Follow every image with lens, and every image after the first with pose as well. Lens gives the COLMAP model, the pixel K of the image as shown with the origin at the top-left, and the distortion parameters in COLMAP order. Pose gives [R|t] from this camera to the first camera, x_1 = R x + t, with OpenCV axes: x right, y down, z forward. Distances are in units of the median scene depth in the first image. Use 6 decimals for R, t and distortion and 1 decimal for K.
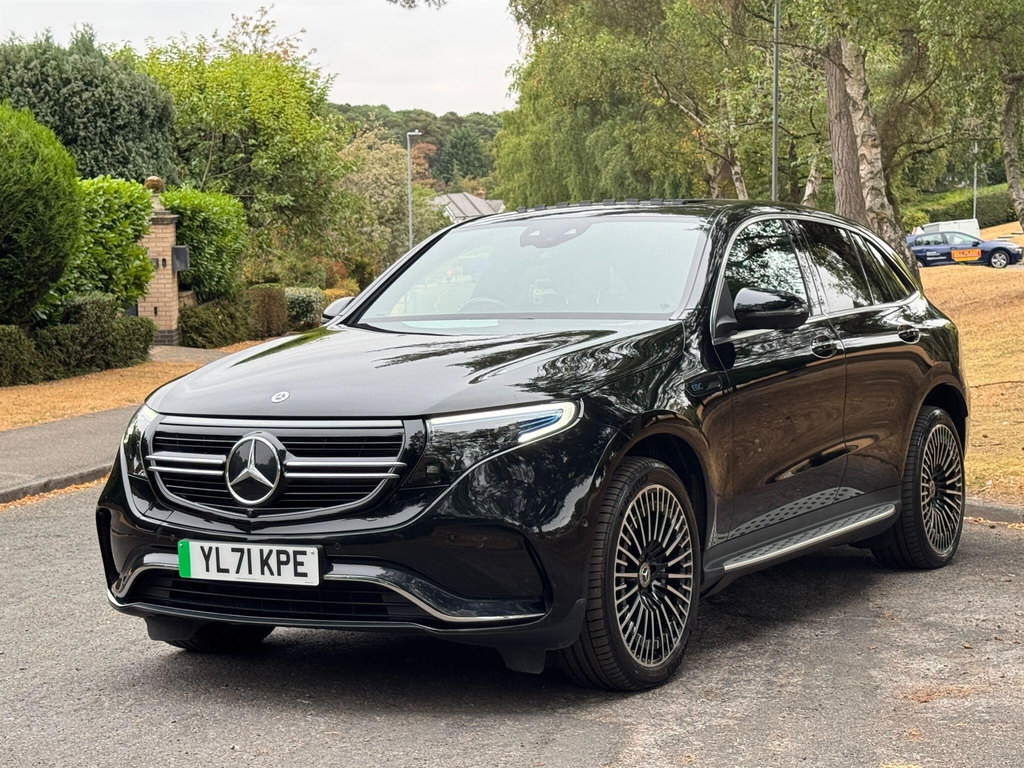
lens RADIAL K [[1808.7, 0, 507.1], [0, 1808.7, 381.3], [0, 0, 1]] dist [0.286104, -0.262080]
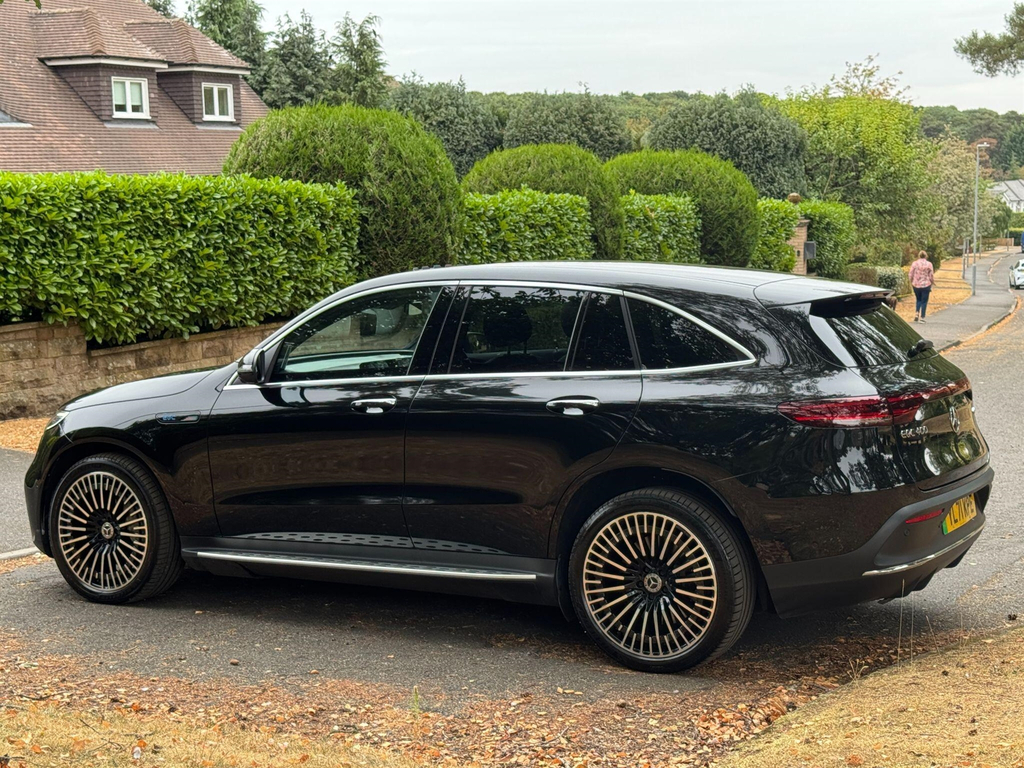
lens RADIAL K [[1534.1, 0, 538.6], [0, 1534.1, 388.5], [0, 0, 1]] dist [0.226138, -0.354590]
pose [[0.950102, 0.044087, -0.308807, -0.000982], [-0.032381, 0.998553, 0.042934, -0.003864], [0.310253, -0.030792, 0.950155, -0.207683]]
